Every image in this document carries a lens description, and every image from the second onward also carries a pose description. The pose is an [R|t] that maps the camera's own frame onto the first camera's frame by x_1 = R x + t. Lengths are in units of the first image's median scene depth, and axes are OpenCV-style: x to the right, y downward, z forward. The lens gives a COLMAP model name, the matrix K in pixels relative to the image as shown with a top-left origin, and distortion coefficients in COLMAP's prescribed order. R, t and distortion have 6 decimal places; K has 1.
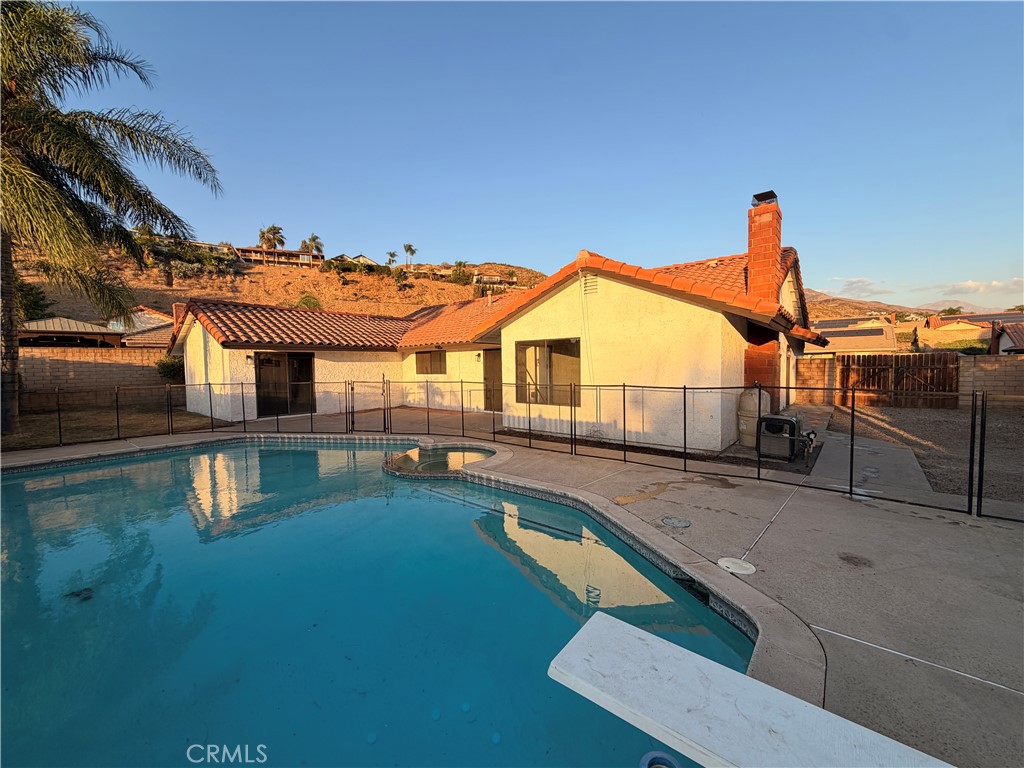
lens RADIAL K [[407.3, 0, 508.8], [0, 407.3, 381.0], [0, 0, 1]] dist [-0.001989, 0.000893]
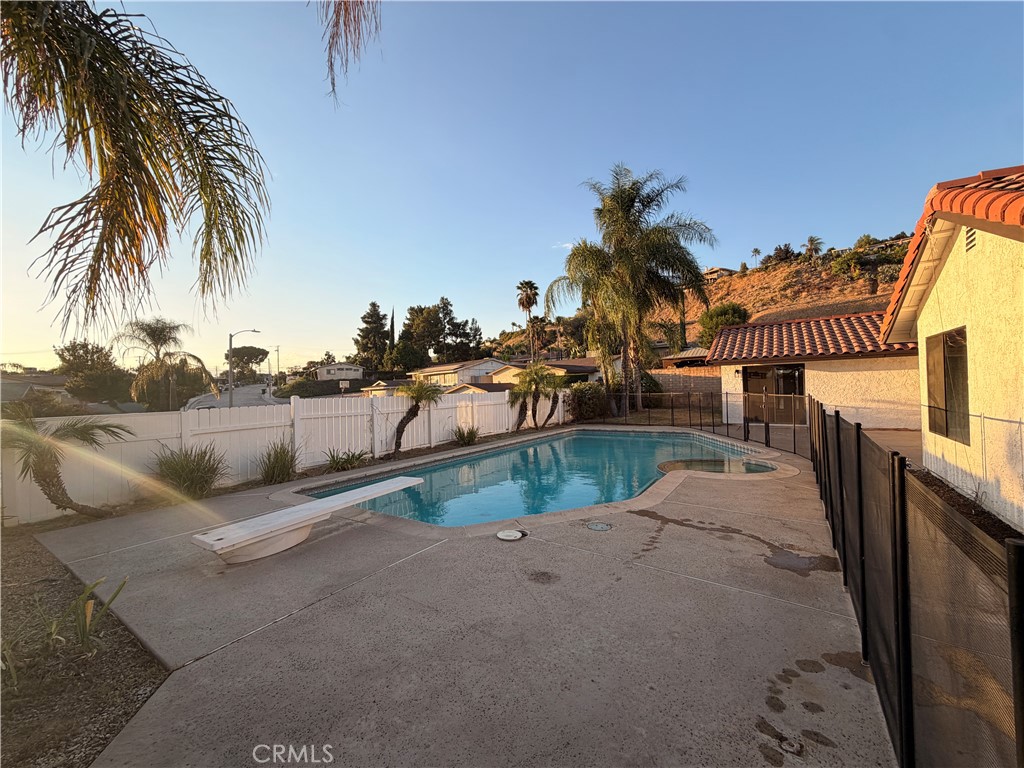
lens RADIAL K [[407.3, 0, 510.1], [0, 407.3, 383.6], [0, 0, 1]] dist [-0.001989, 0.000893]
pose [[0.104516, -0.001115, -0.994523, 0.589501], [-0.012995, 0.999912, -0.002487, -0.012717], [0.994438, 0.013183, 0.104492, 0.255777]]
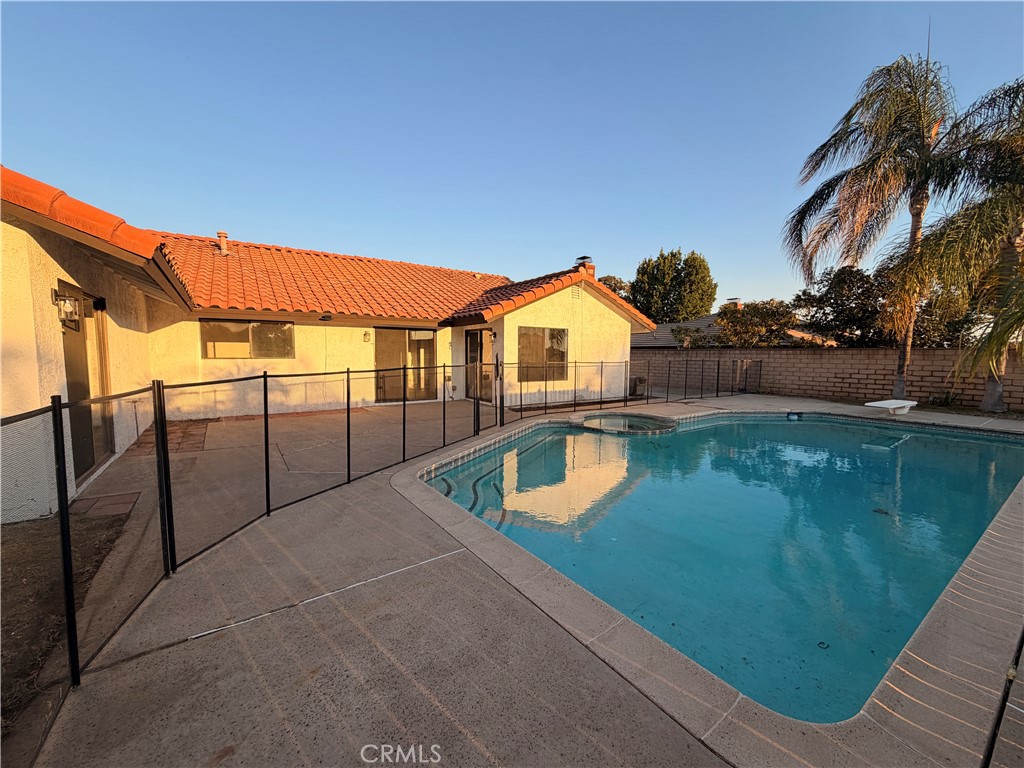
lens RADIAL K [[407.3, 0, 509.6], [0, 407.3, 383.6], [0, 0, 1]] dist [-0.001989, 0.000893]
pose [[0.271952, -0.068995, 0.959834, -1.052233], [0.026323, 0.997587, 0.064250, -0.014178], [-0.961951, 0.007792, 0.273112, 0.705068]]
